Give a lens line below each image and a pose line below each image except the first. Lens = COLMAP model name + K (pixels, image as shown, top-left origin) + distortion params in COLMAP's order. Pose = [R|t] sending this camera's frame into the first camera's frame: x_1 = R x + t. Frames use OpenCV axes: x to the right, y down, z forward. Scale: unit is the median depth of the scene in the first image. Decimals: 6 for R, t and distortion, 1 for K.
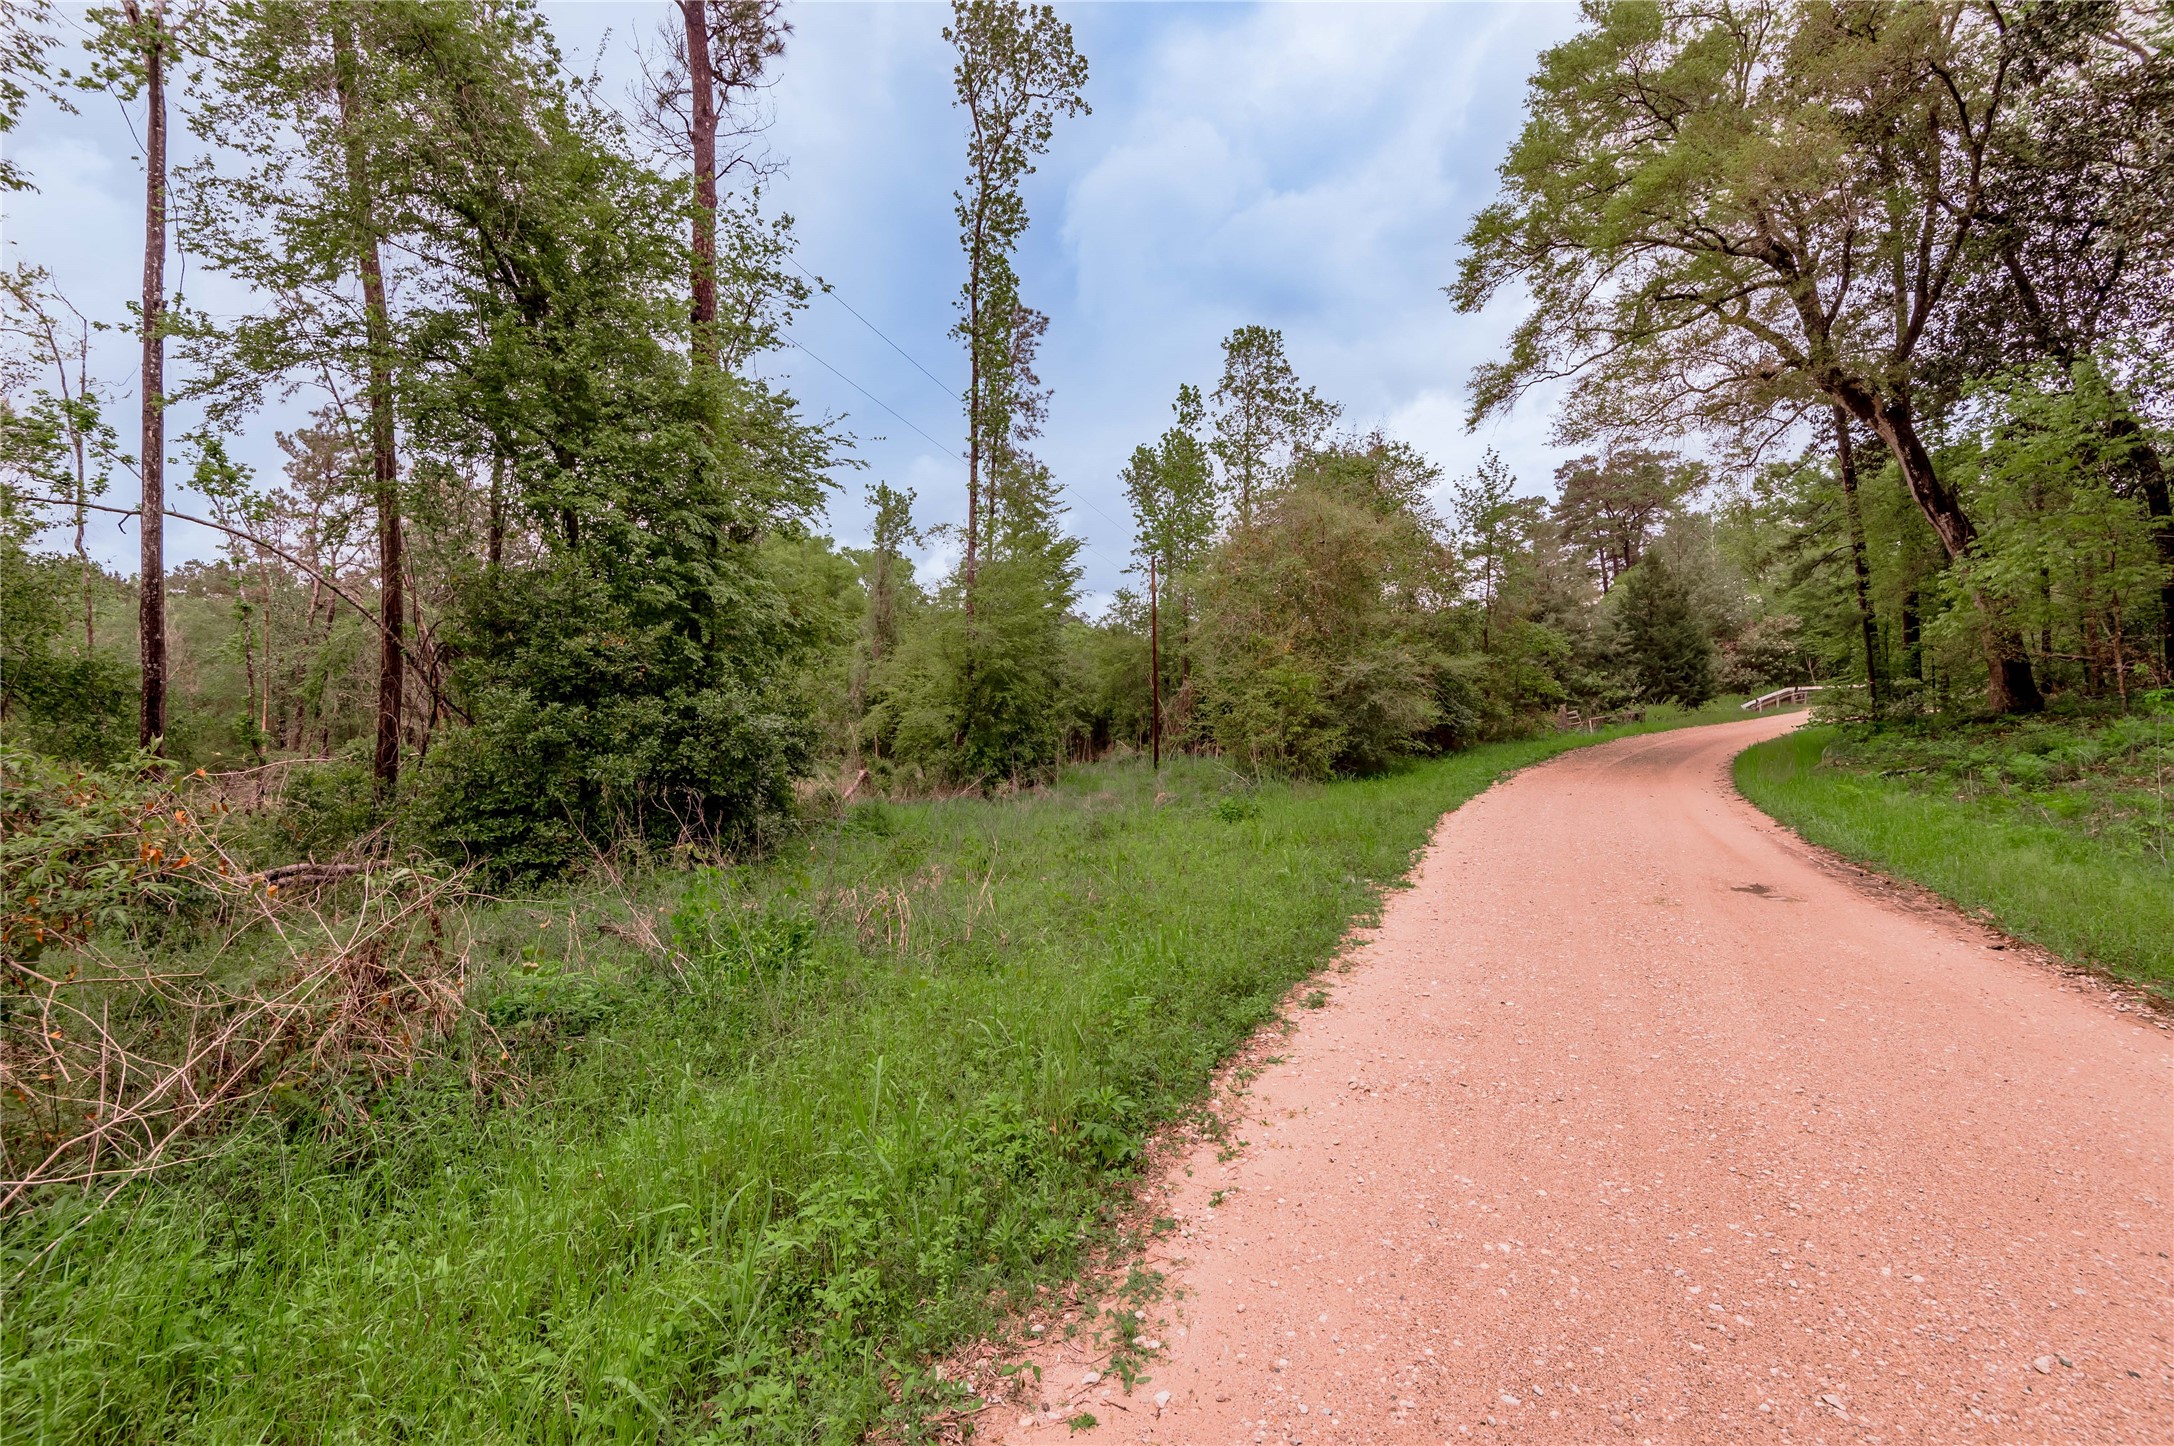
lens RADIAL K [[1006.1, 0, 1087.0], [0, 1006.1, 723.0], [0, 0, 1]] dist [0.015226, -0.010306]
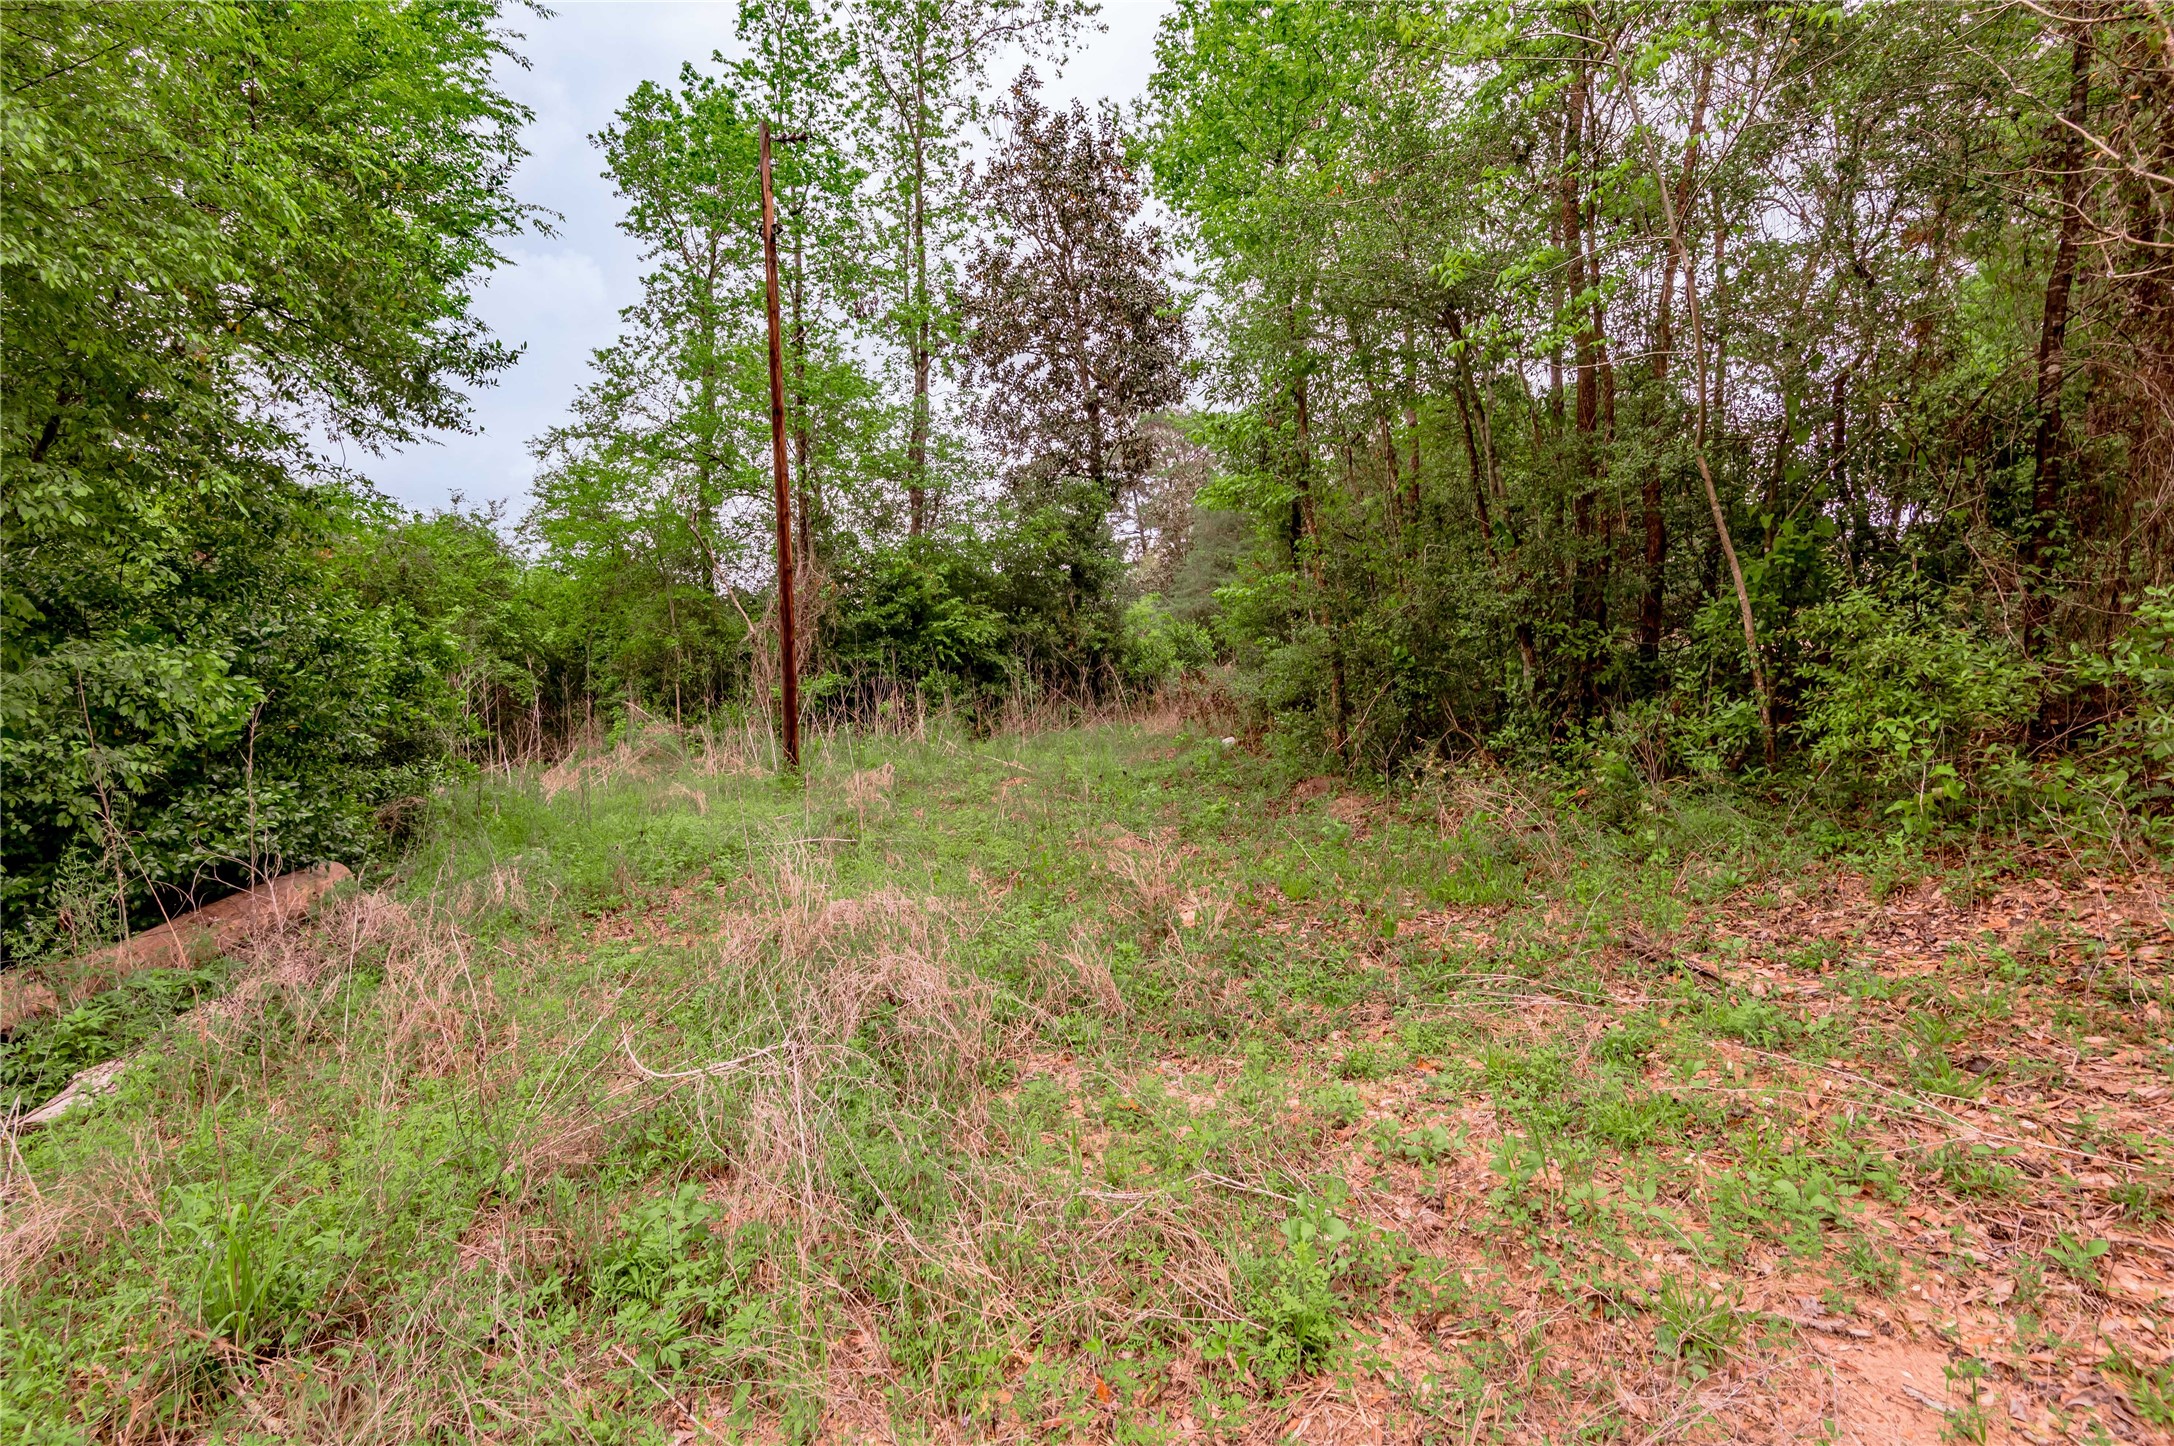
lens RADIAL K [[1006.1, 0, 1087.0], [0, 1006.1, 723.0], [0, 0, 1]] dist [0.015226, -0.010306]
pose [[0.863038, -0.021056, 0.504699, -0.018614], [0.021610, 0.999755, 0.004757, 0.038414], [-0.504676, 0.006801, 0.863282, 0.807655]]
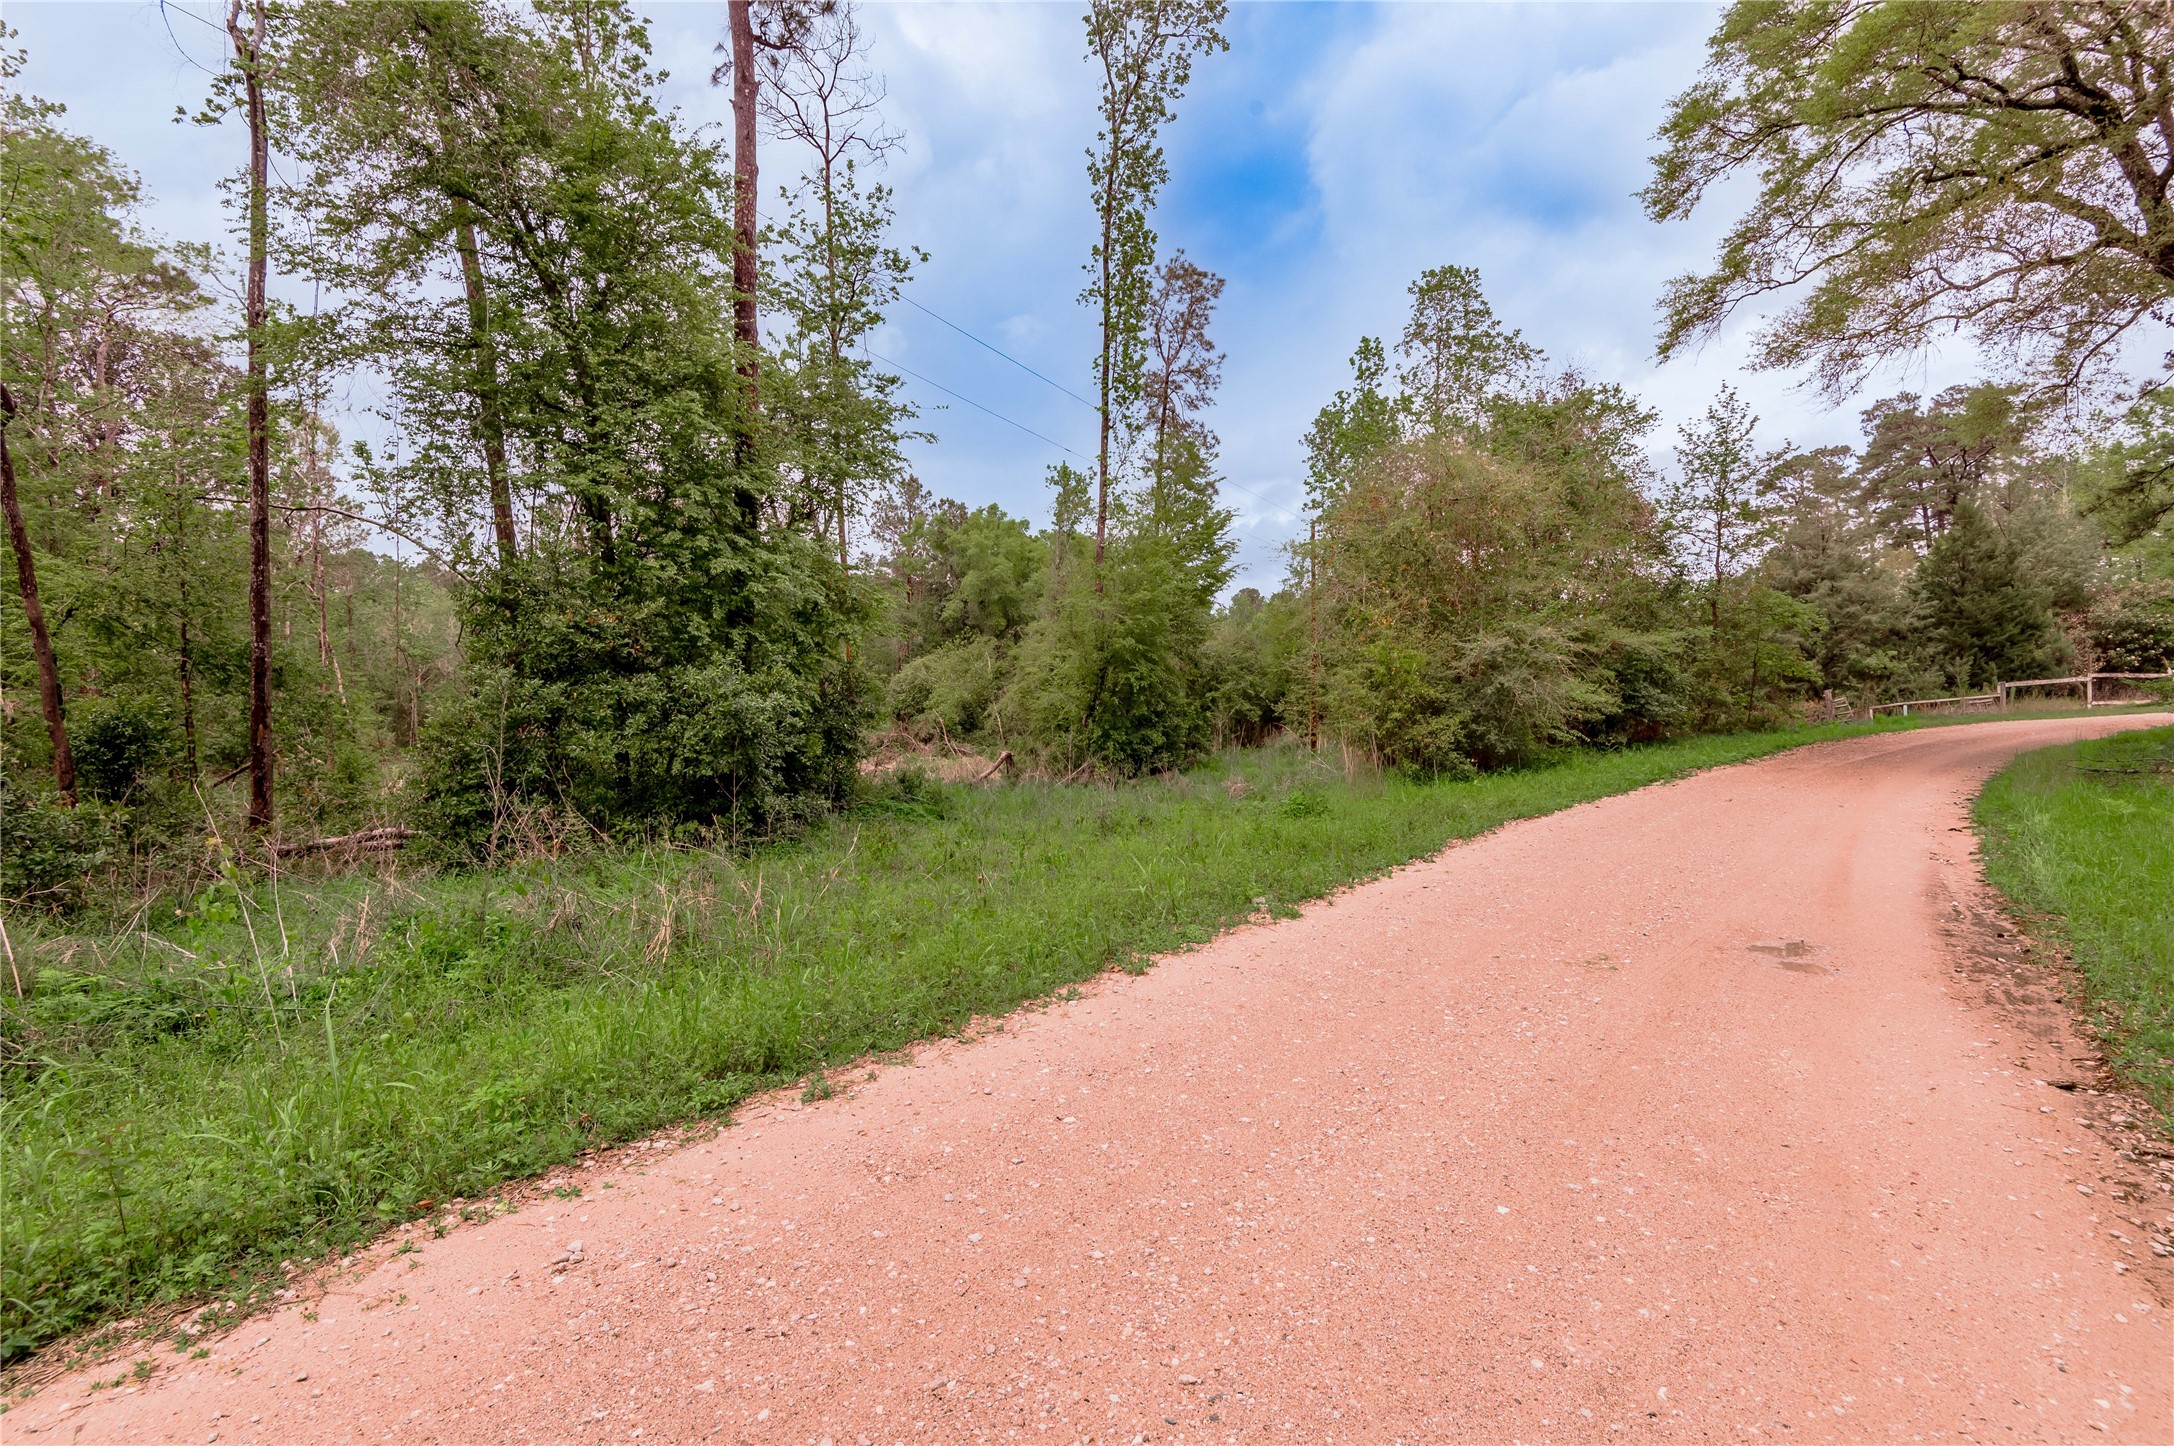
lens RADIAL K [[1006.1, 0, 1087.0], [0, 1006.1, 723.0], [0, 0, 1]] dist [0.015226, -0.010306]
pose [[0.972925, 0.014245, -0.230680, 0.097487], [-0.010203, 0.999773, 0.018706, -0.000280], [0.230894, -0.015846, 0.972850, 0.059325]]
